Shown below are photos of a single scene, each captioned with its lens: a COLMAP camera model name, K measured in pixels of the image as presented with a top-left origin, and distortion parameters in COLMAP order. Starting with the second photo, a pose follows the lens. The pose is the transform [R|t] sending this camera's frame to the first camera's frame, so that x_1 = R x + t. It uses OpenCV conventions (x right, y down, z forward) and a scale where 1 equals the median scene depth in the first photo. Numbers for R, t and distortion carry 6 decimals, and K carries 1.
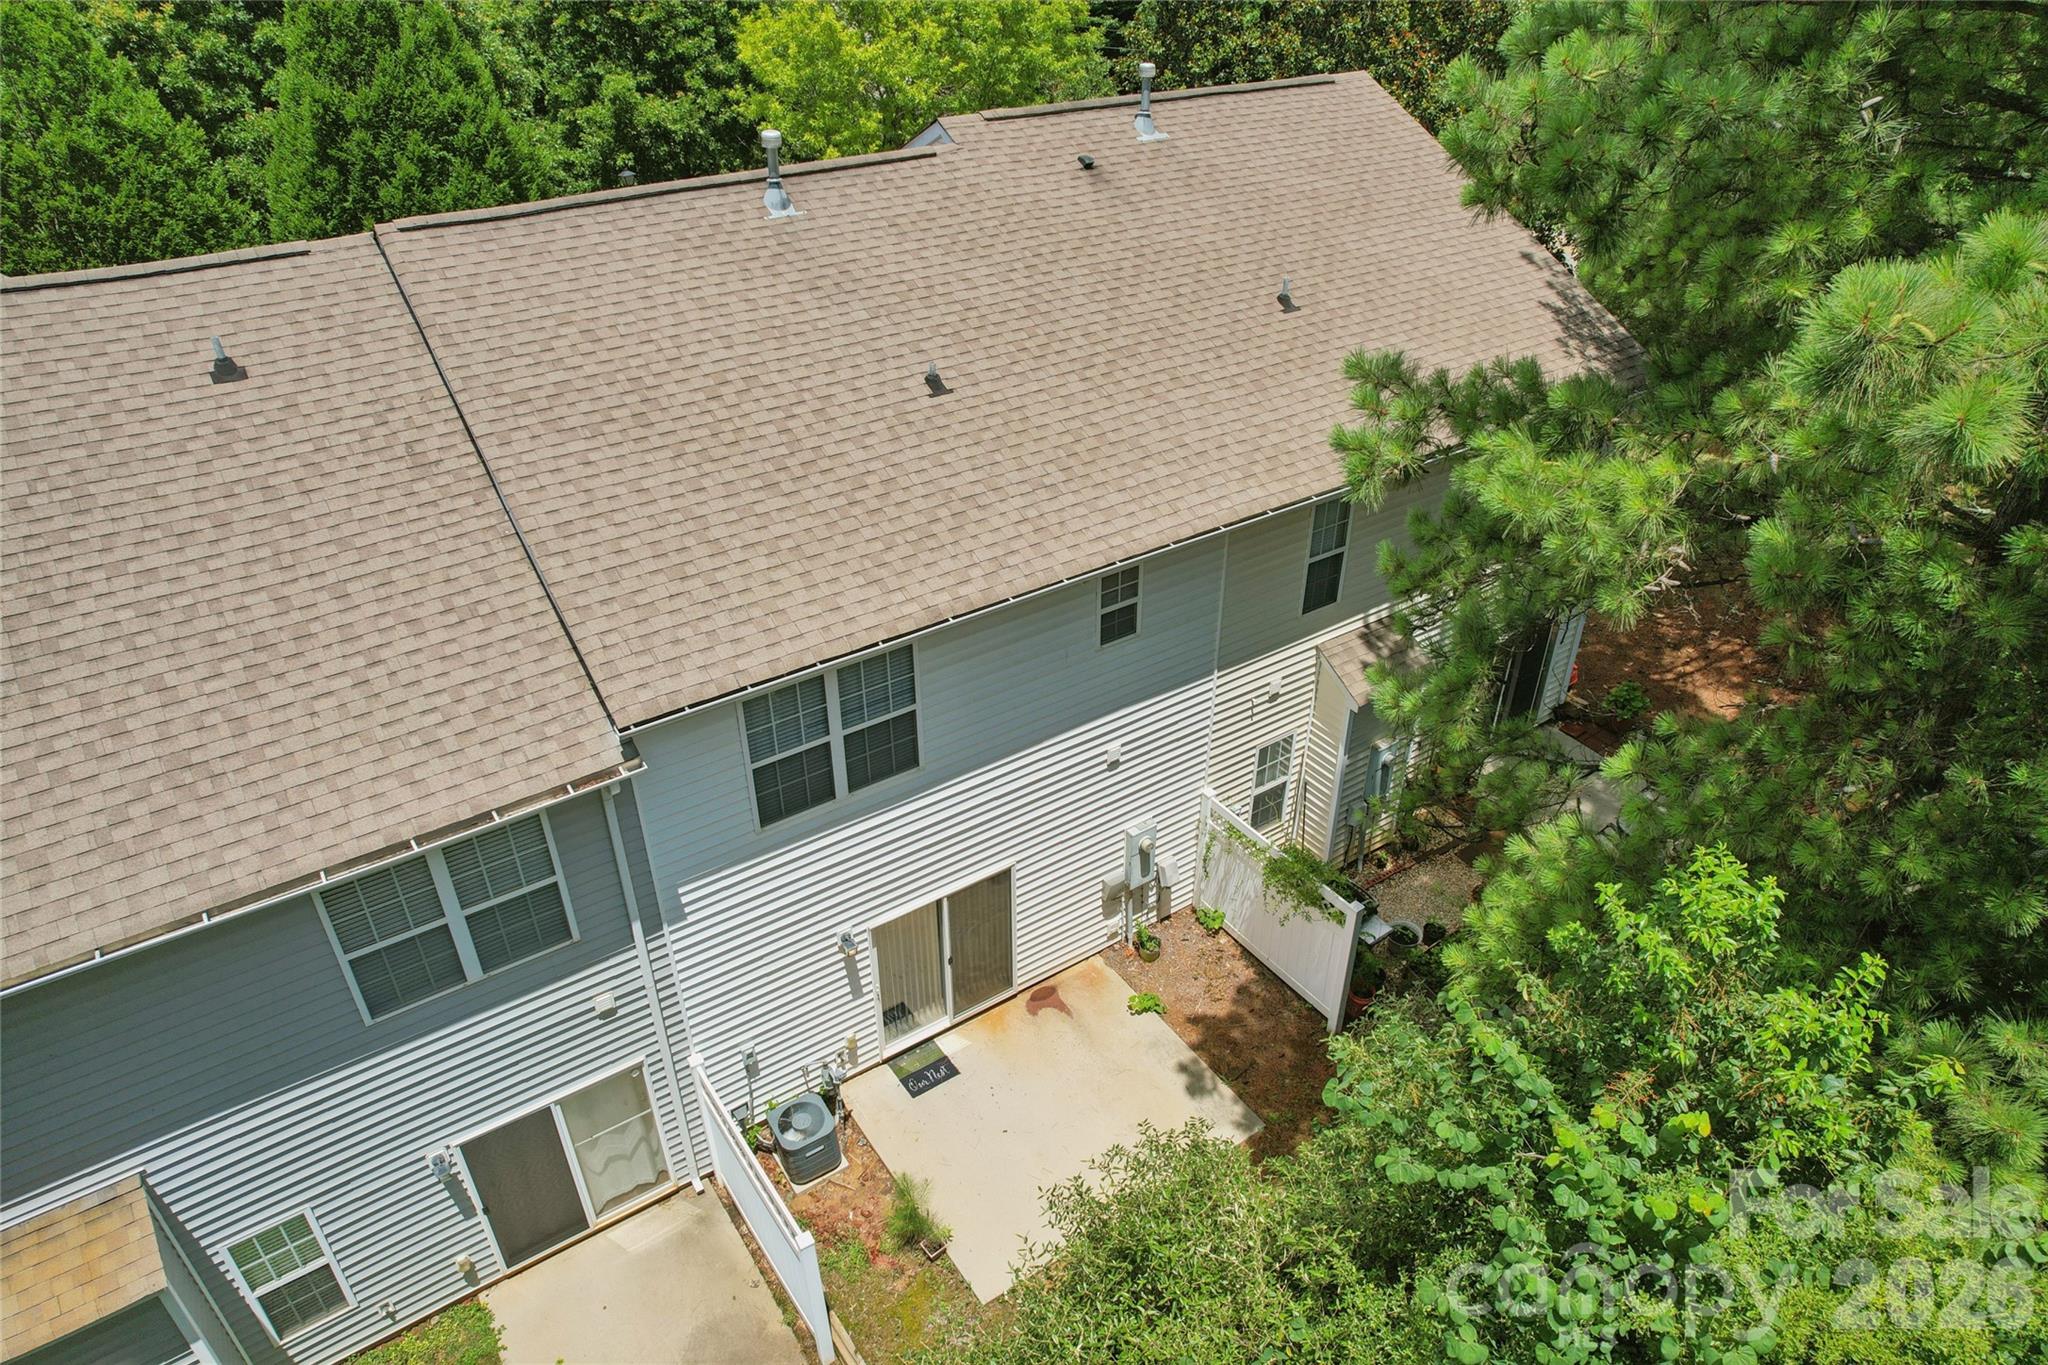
lens RADIAL K [[1288.9, 0, 1024.0], [0, 1288.9, 682.5], [0, 0, 1]] dist [-0.077052, 0.050798]
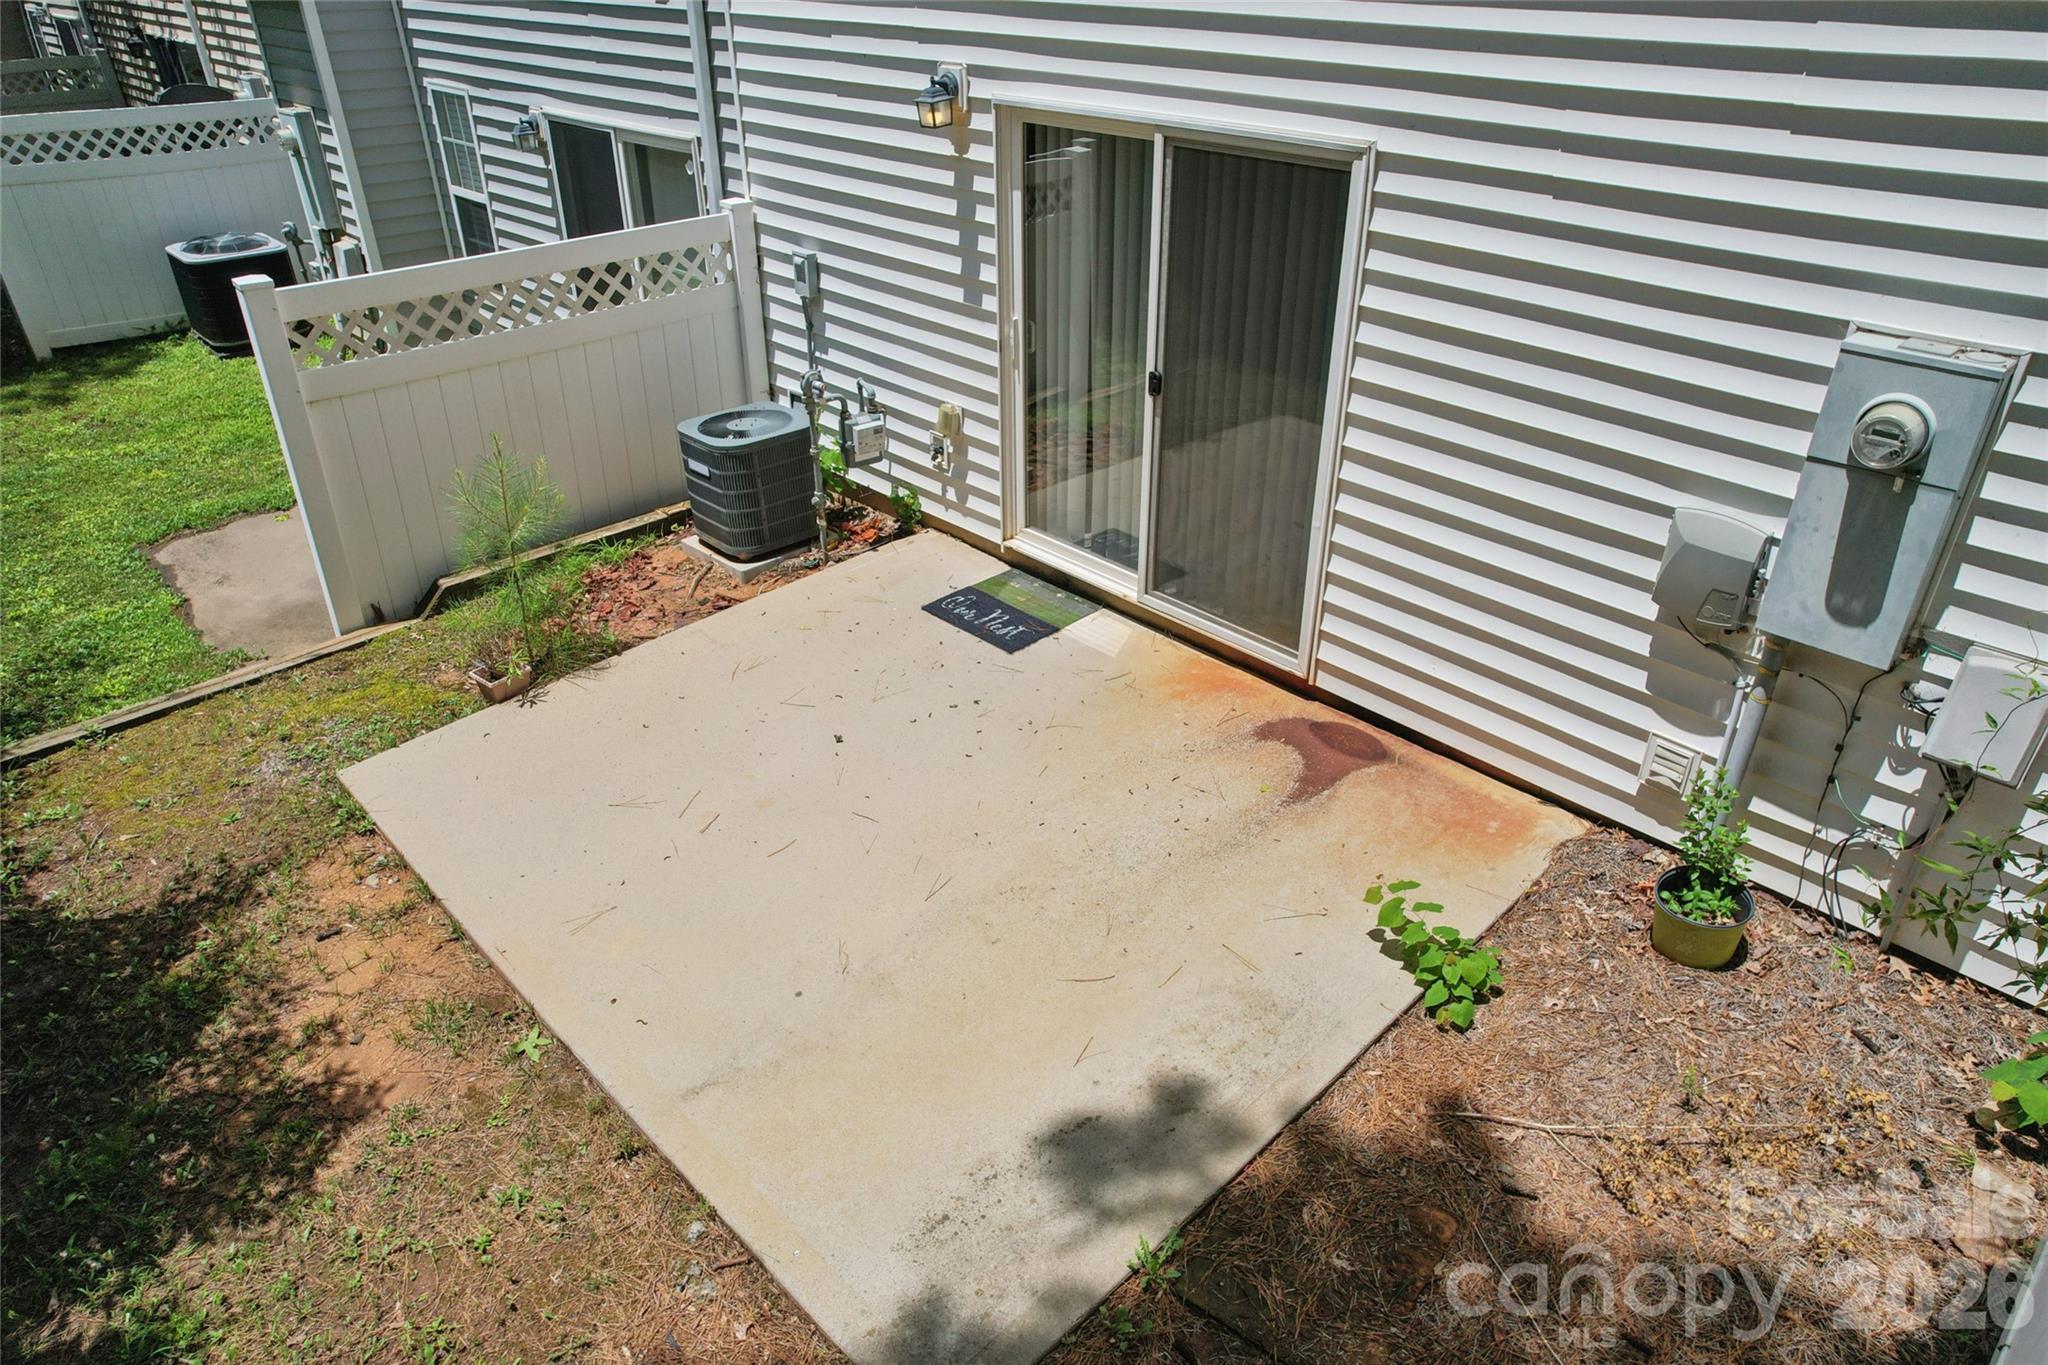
lens RADIAL K [[1288.9, 0, 1024.0], [0, 1288.9, 682.5], [0, 0, 1]] dist [-0.077052, 0.050798]
pose [[0.163789, 0.505378, -0.847211, 0.288507], [-0.535770, 0.766683, 0.353763, 0.171550], [0.828326, 0.395968, 0.396340, 0.852247]]
